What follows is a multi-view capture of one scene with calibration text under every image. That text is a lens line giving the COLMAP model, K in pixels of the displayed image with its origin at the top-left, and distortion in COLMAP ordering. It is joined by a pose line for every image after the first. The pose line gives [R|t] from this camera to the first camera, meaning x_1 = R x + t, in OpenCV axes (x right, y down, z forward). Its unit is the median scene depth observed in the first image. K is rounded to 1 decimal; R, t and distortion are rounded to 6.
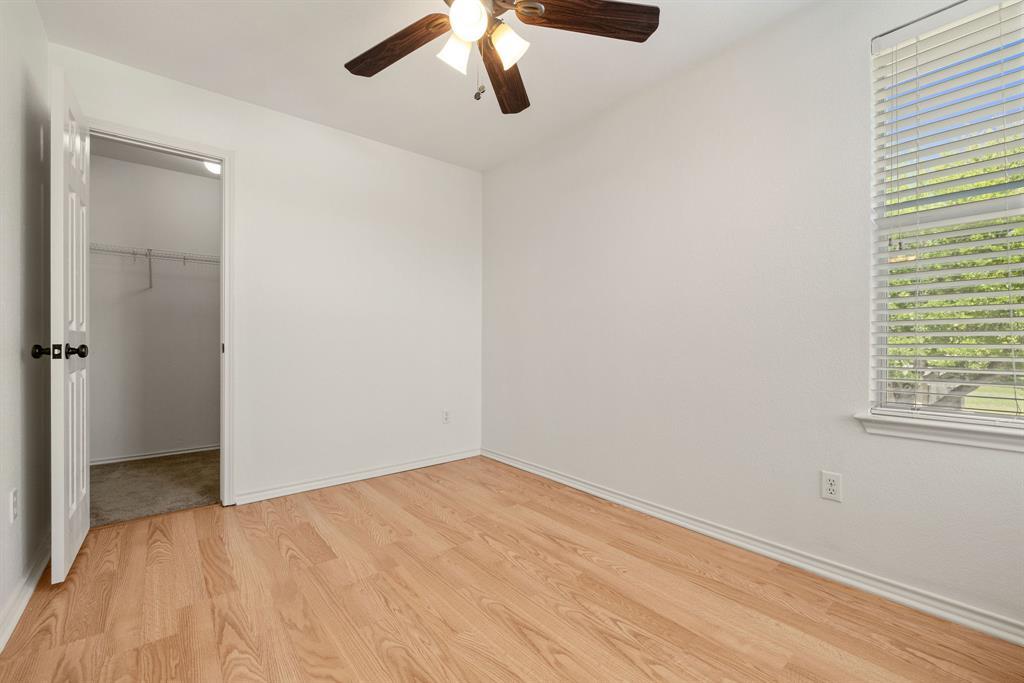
lens RADIAL K [[428.0, 0, 510.2], [0, 428.0, 342.3], [0, 0, 1]] dist [0.001992, -0.000225]
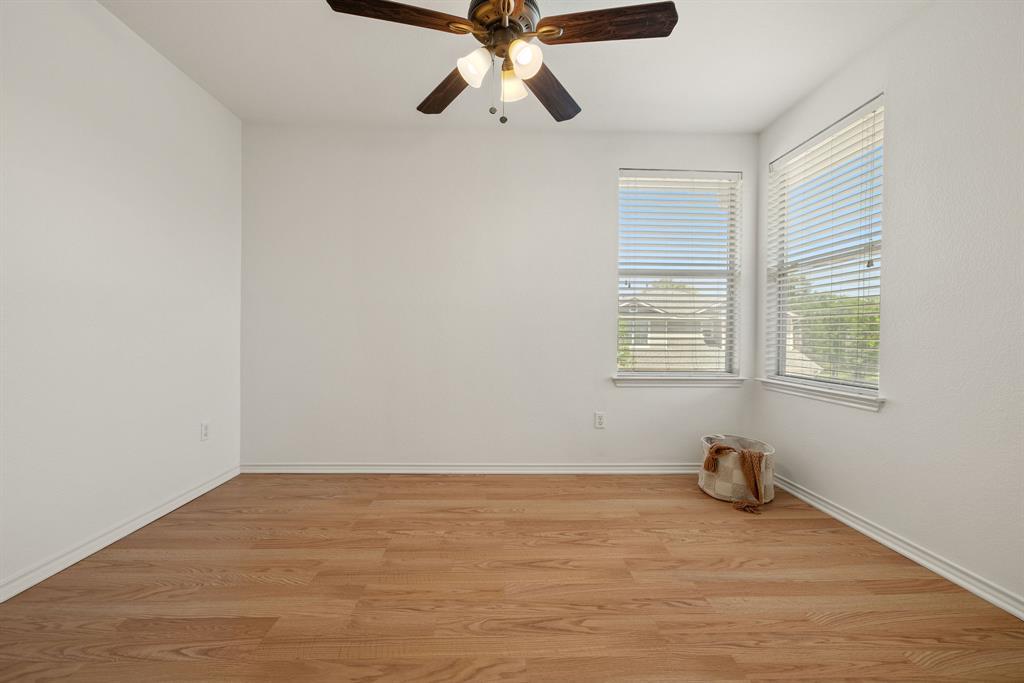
lens RADIAL K [[428.0, 0, 510.4], [0, 428.0, 338.9], [0, 0, 1]] dist [0.001992, -0.000225]
pose [[0.612058, 0.000222, 0.790813, -0.697373], [-0.009614, 0.999928, 0.007160, 0.002066], [-0.790755, -0.011985, 0.612016, 0.204323]]
